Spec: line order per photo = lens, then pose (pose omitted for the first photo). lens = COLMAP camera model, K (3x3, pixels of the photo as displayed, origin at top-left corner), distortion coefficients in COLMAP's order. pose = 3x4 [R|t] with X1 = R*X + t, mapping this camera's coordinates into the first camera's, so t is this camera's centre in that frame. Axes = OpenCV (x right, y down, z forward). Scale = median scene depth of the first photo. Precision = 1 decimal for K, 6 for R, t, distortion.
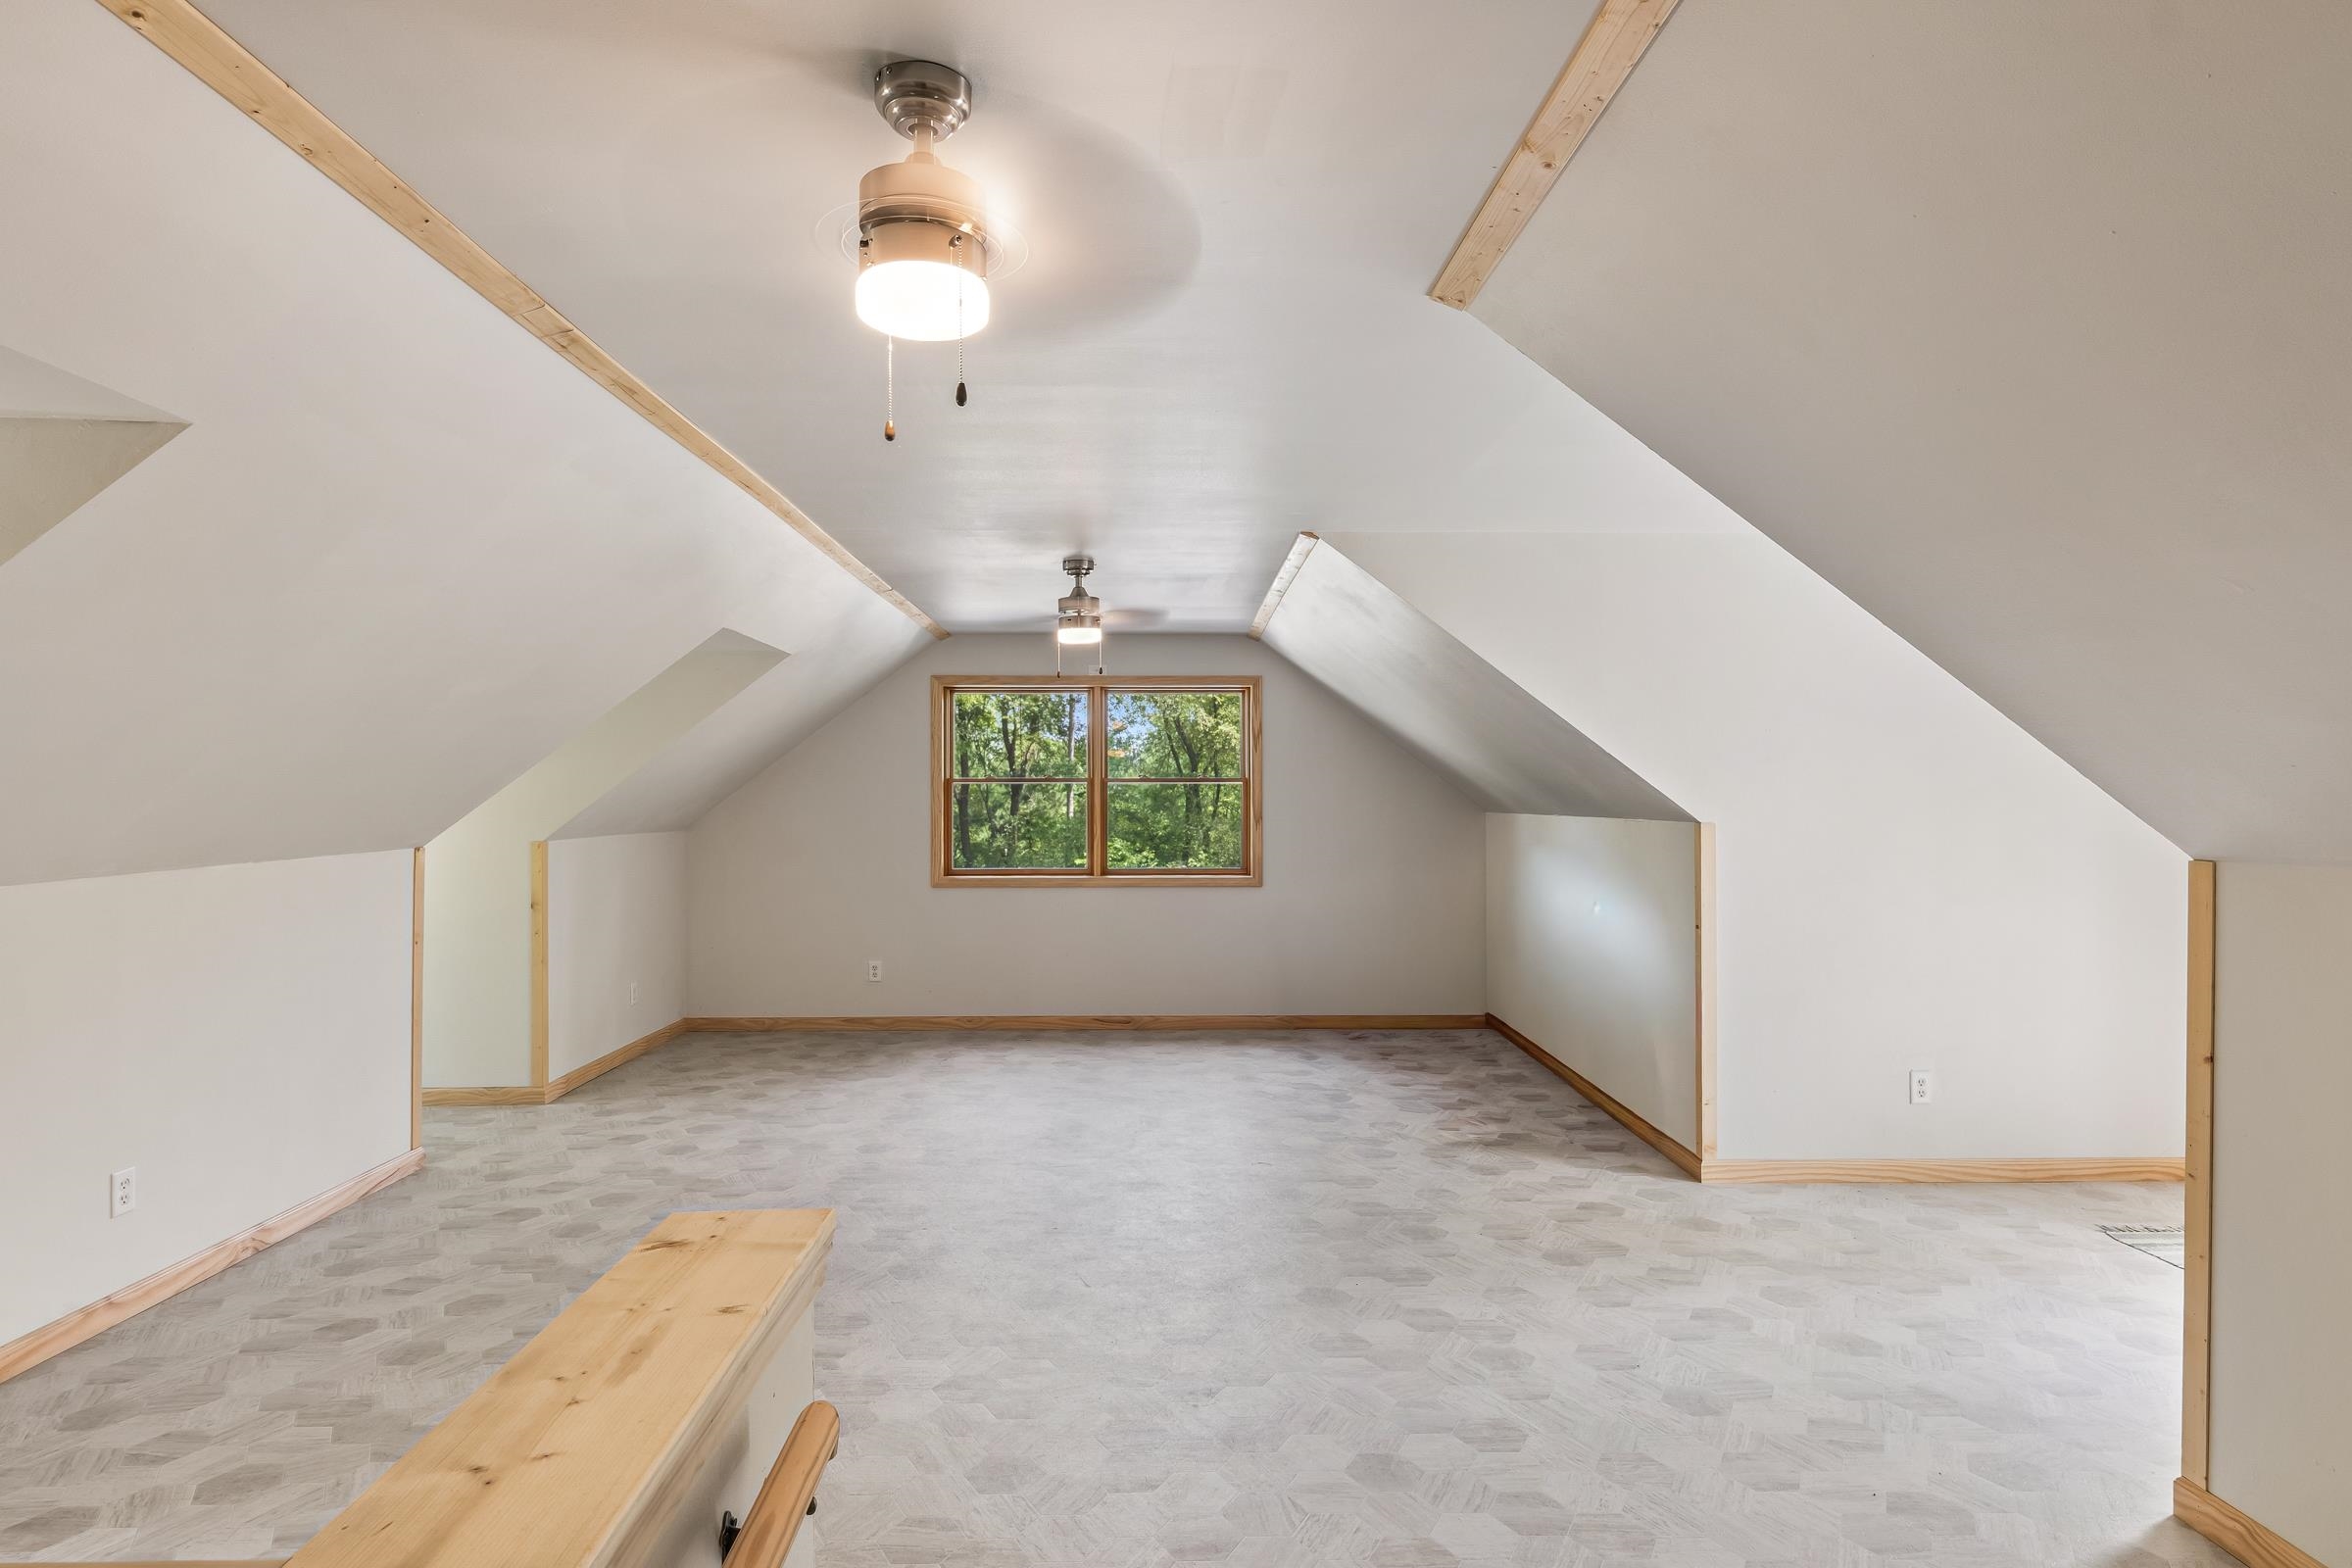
lens RADIAL K [[1217.8, 0, 1176.9], [0, 1217.8, 785.3], [0, 0, 1]] dist [0.011487, 0.000011]
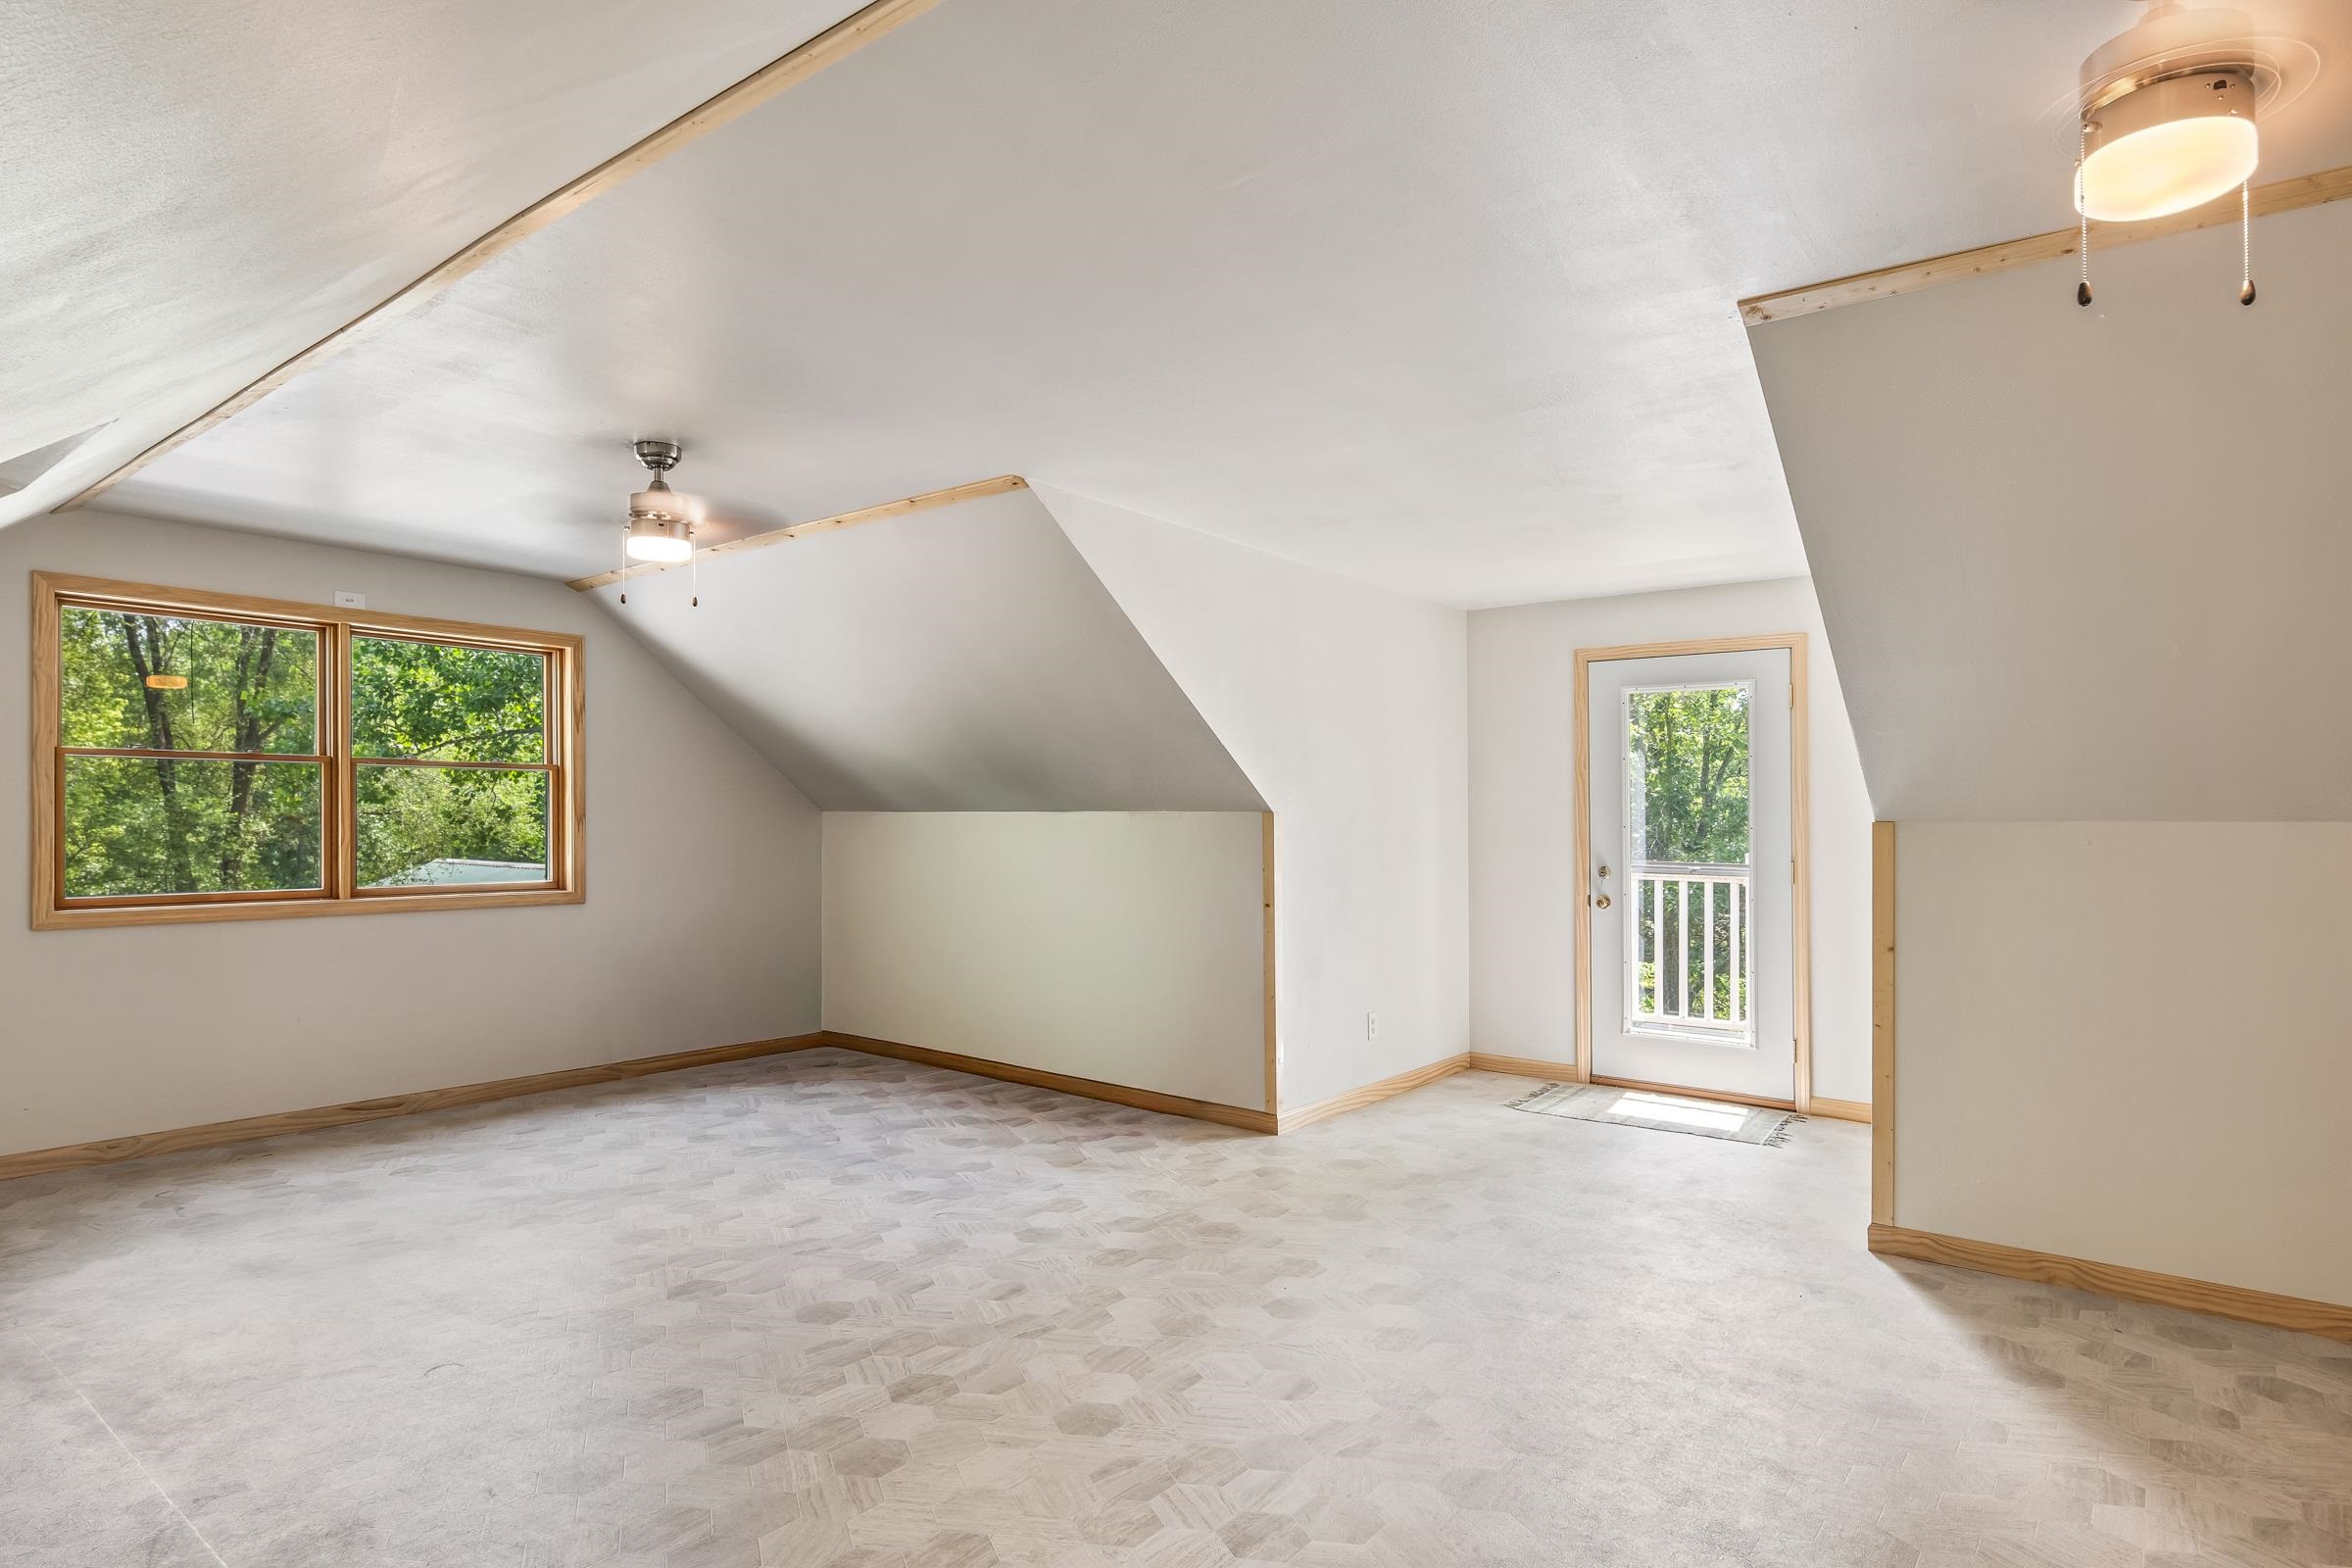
lens RADIAL K [[1236.5, 0, 1170.1], [0, 1236.5, 801.6], [0, 0, 1]] dist [0.005134, 0.000533]
pose [[0.666467, 0.012472, 0.745431, -0.473733], [-0.013070, 0.999902, -0.005044, 0.028838], [-0.745420, -0.006381, 0.666564, 0.322689]]
